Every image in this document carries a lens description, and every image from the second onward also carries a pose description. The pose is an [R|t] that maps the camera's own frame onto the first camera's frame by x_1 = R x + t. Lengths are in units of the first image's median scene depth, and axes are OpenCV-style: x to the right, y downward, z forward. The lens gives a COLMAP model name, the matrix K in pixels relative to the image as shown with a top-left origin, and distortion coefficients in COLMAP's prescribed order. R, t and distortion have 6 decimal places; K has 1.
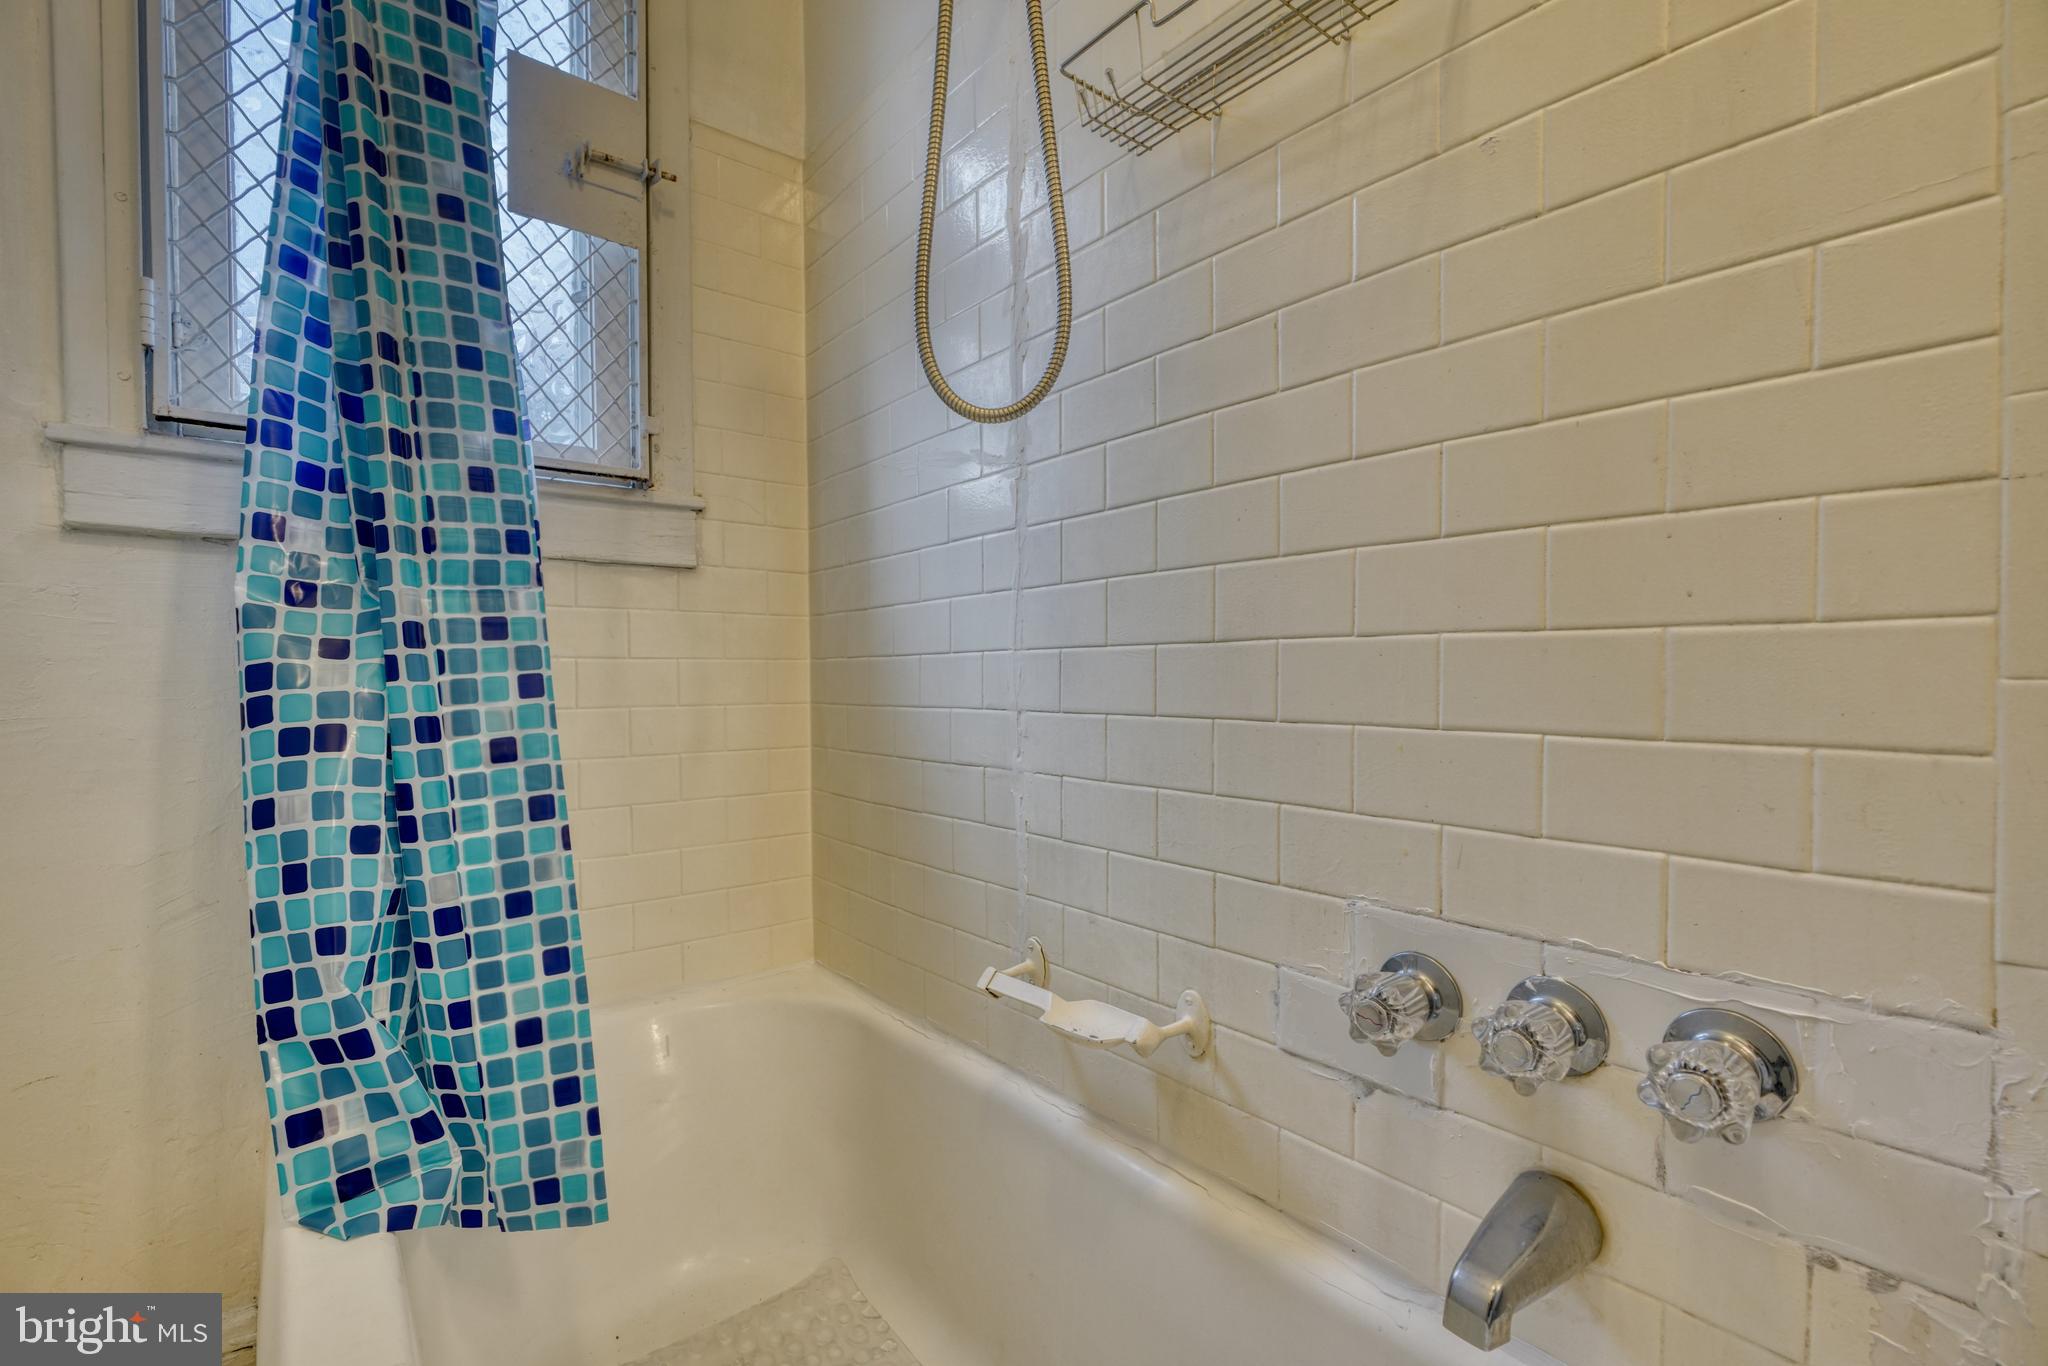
lens RADIAL K [[918.1, 0, 1022.1], [0, 918.1, 669.1], [0, 0, 1]] dist [-0.013642, 0.005133]
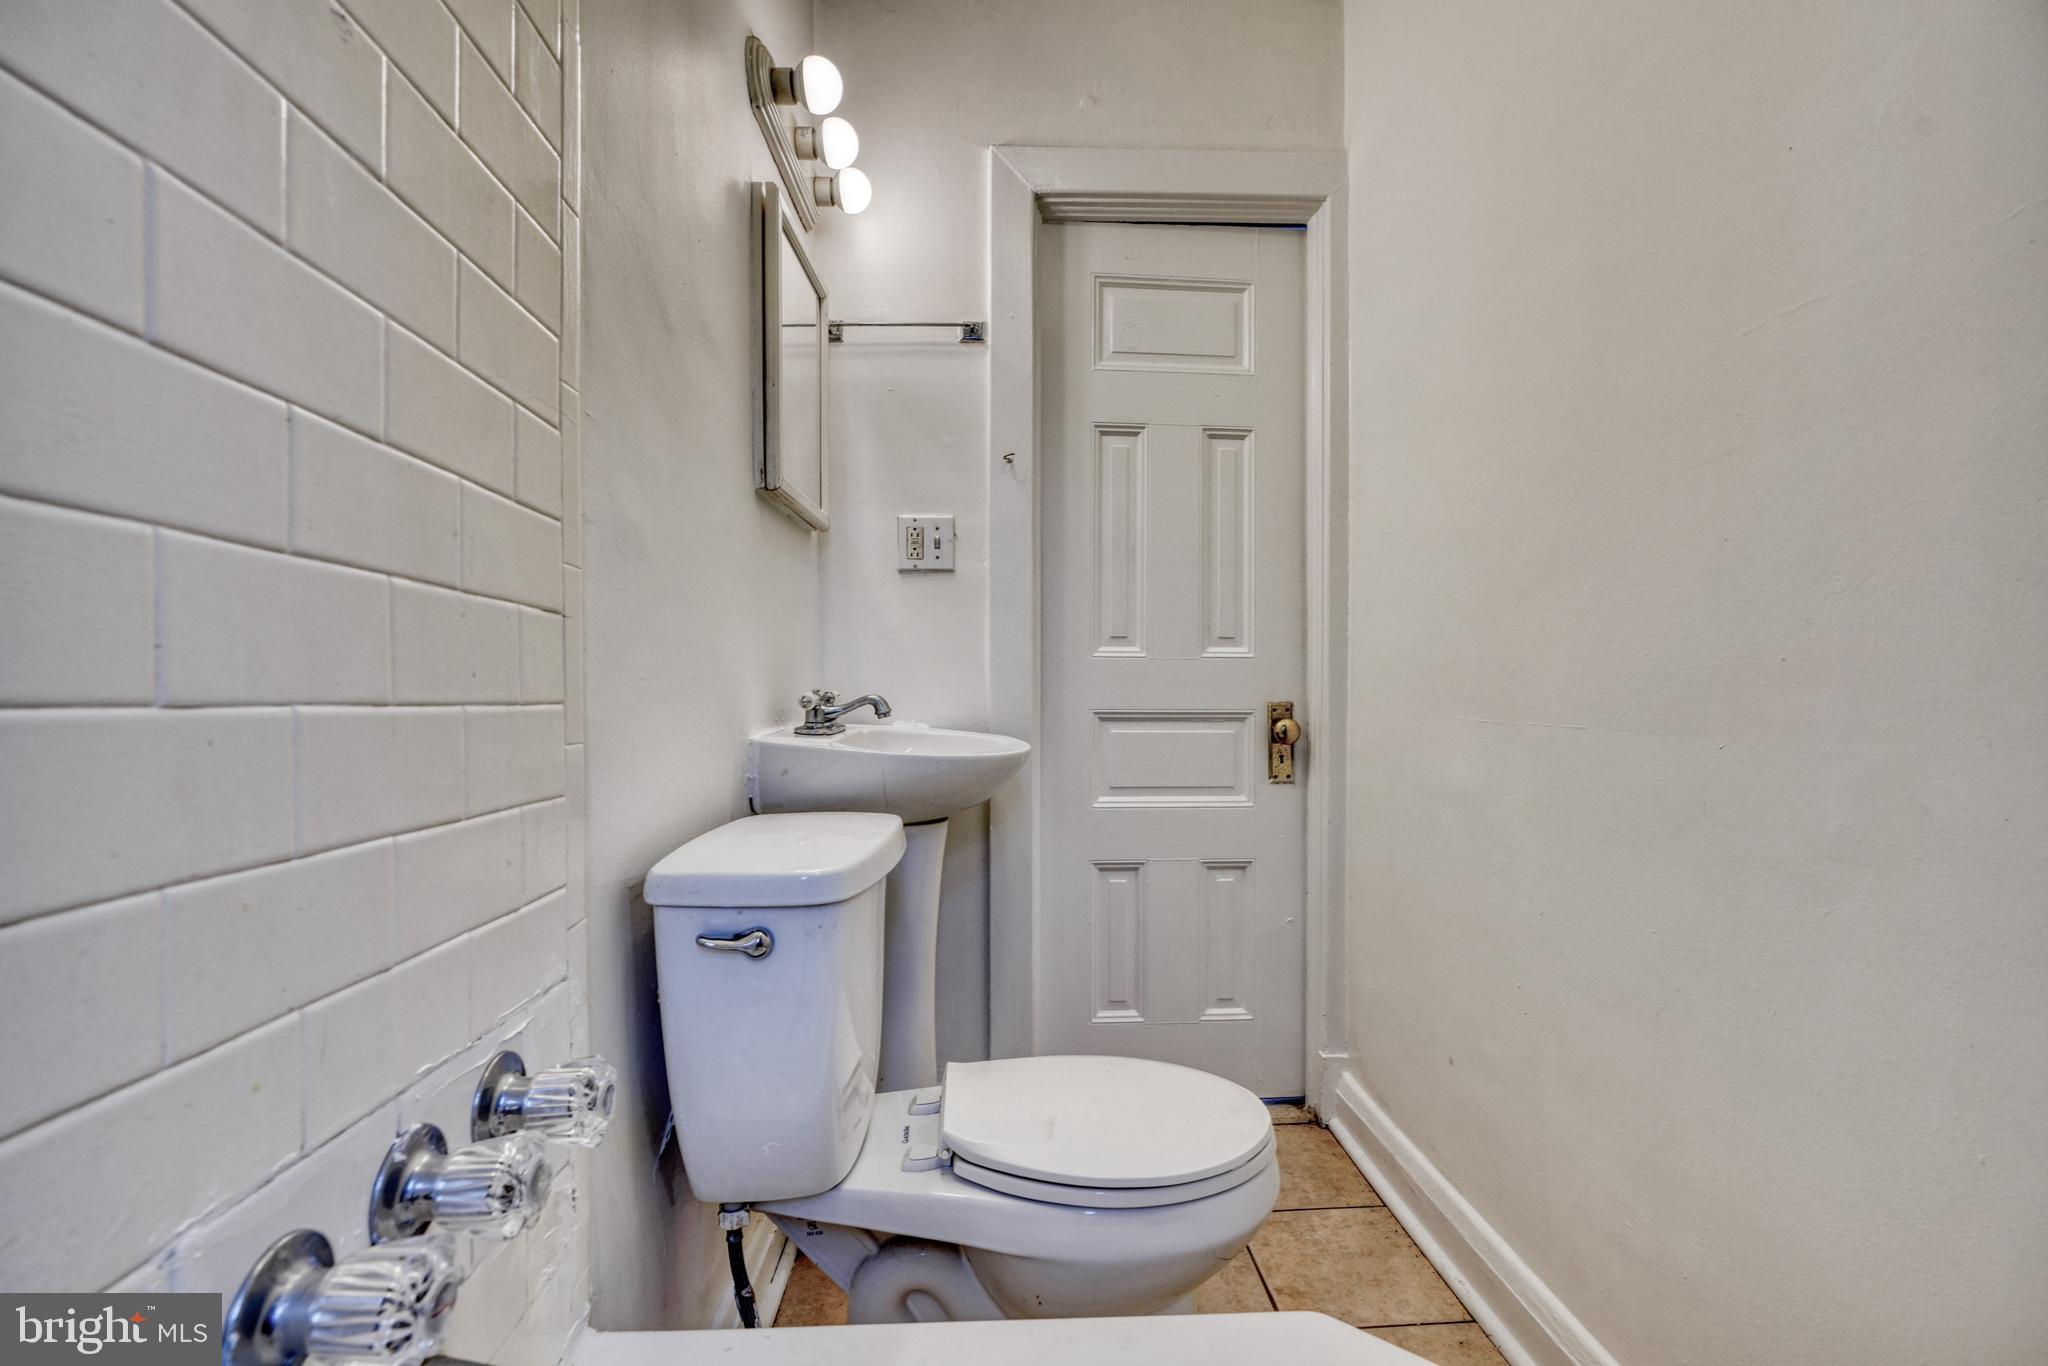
lens RADIAL K [[918.1, 0, 1002.3], [0, 918.1, 698.6], [0, 0, 1]] dist [-0.013642, 0.005133]
pose [[-0.792641, 0.005698, 0.609662, -0.223788], [0.002589, 0.999979, -0.005979, -0.028282], [-0.609684, -0.003161, -0.792639, 0.868712]]
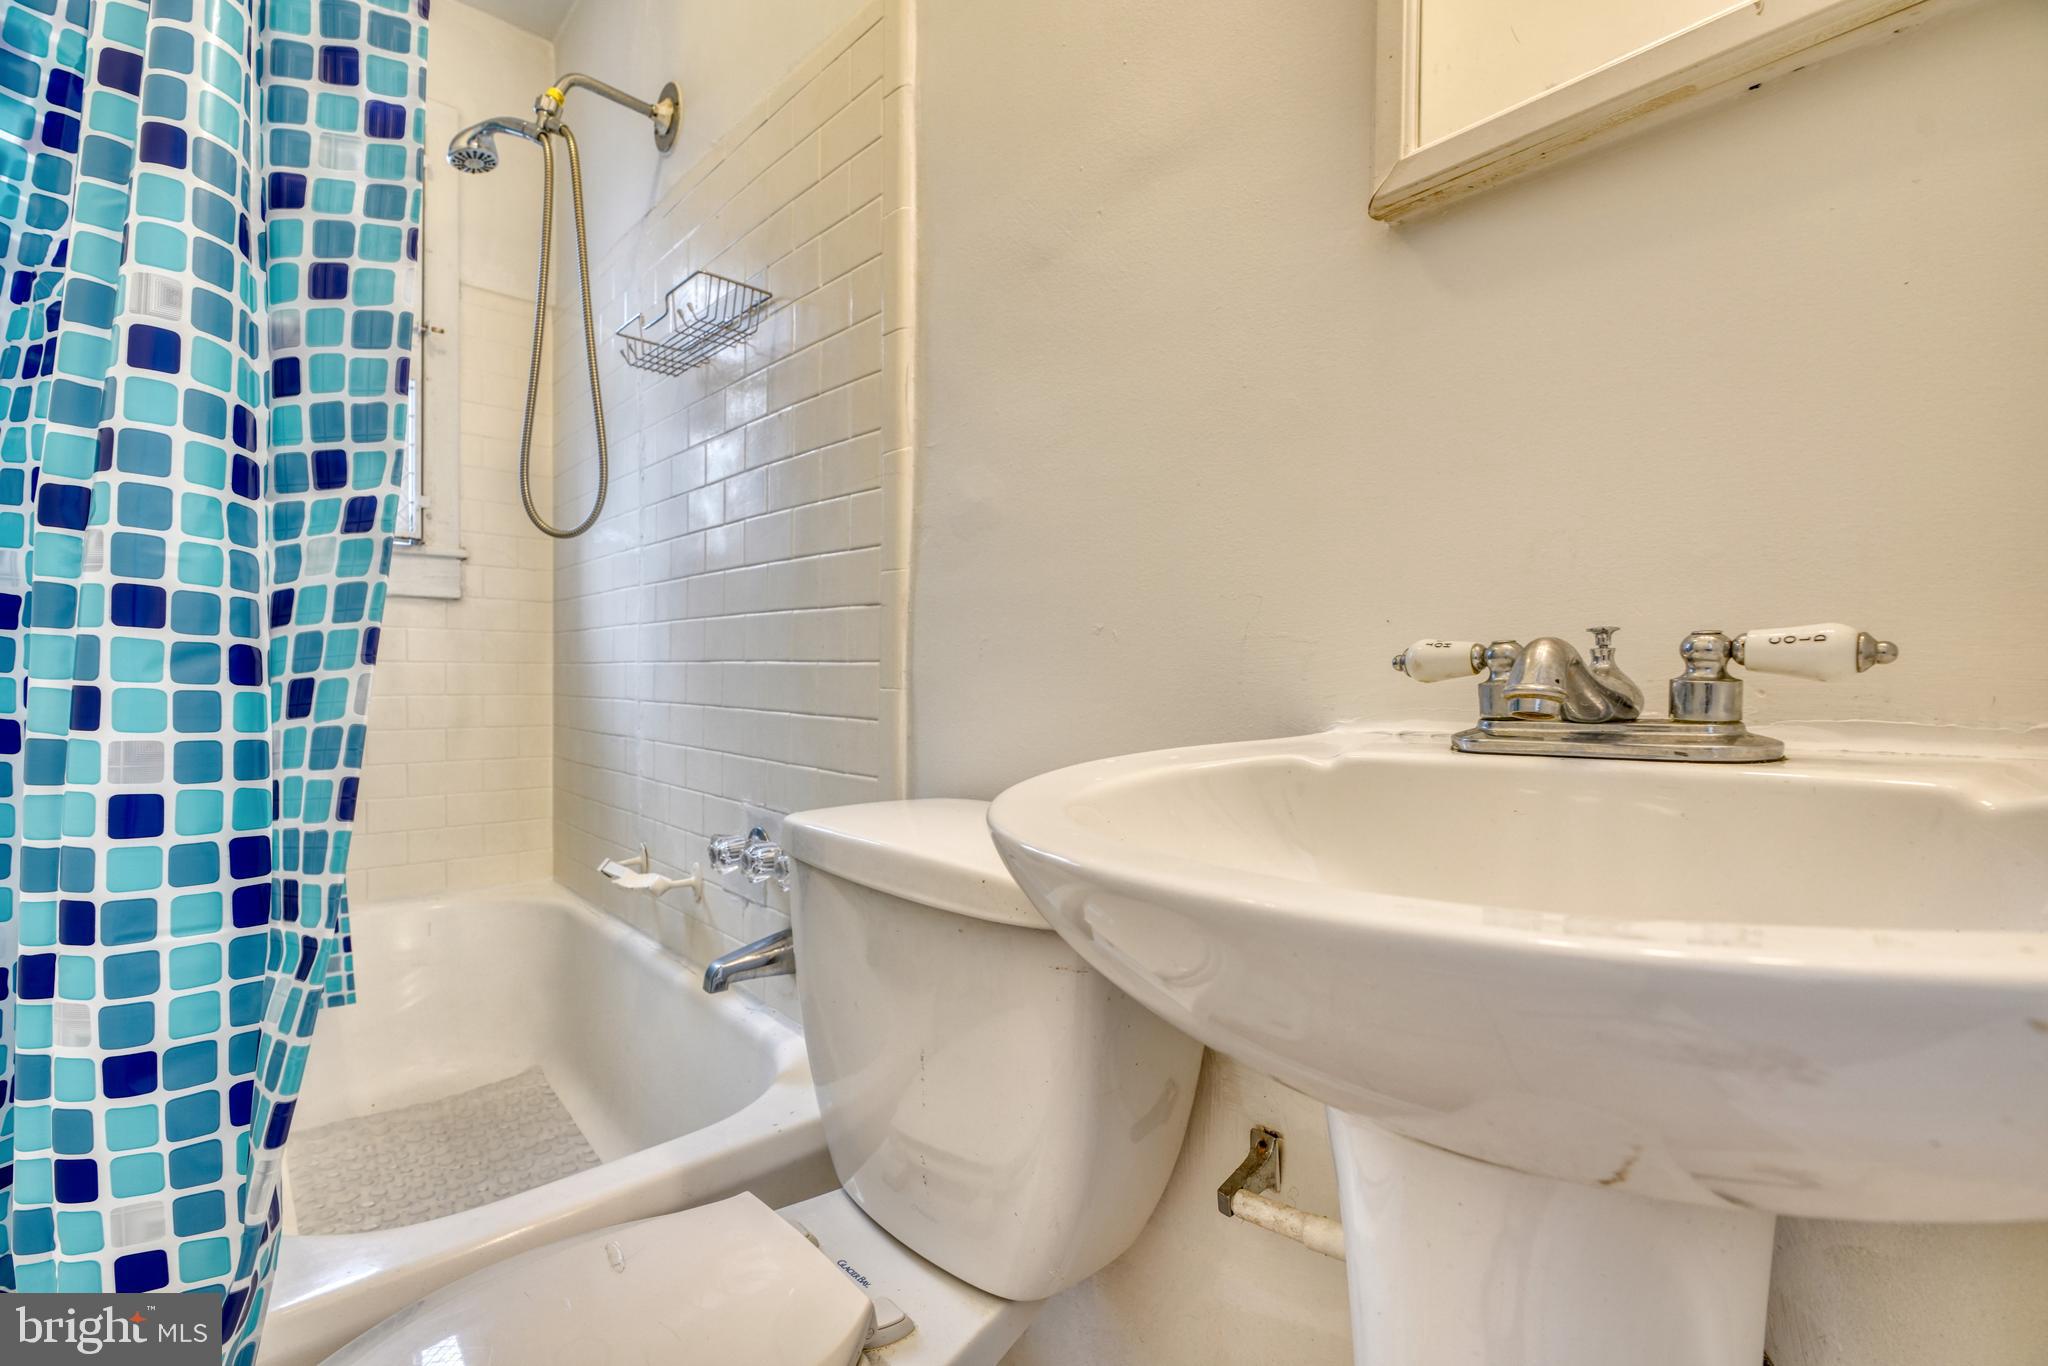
lens RADIAL K [[918.1, 0, 1007.0], [0, 918.1, 689.7], [0, 0, 1]] dist [-0.013642, 0.005133]
pose [[0.998294, 0.022581, 0.053838, 0.617894], [-0.023521, 0.999581, 0.016891, -0.018163], [-0.053434, -0.018129, 0.998407, -0.695583]]
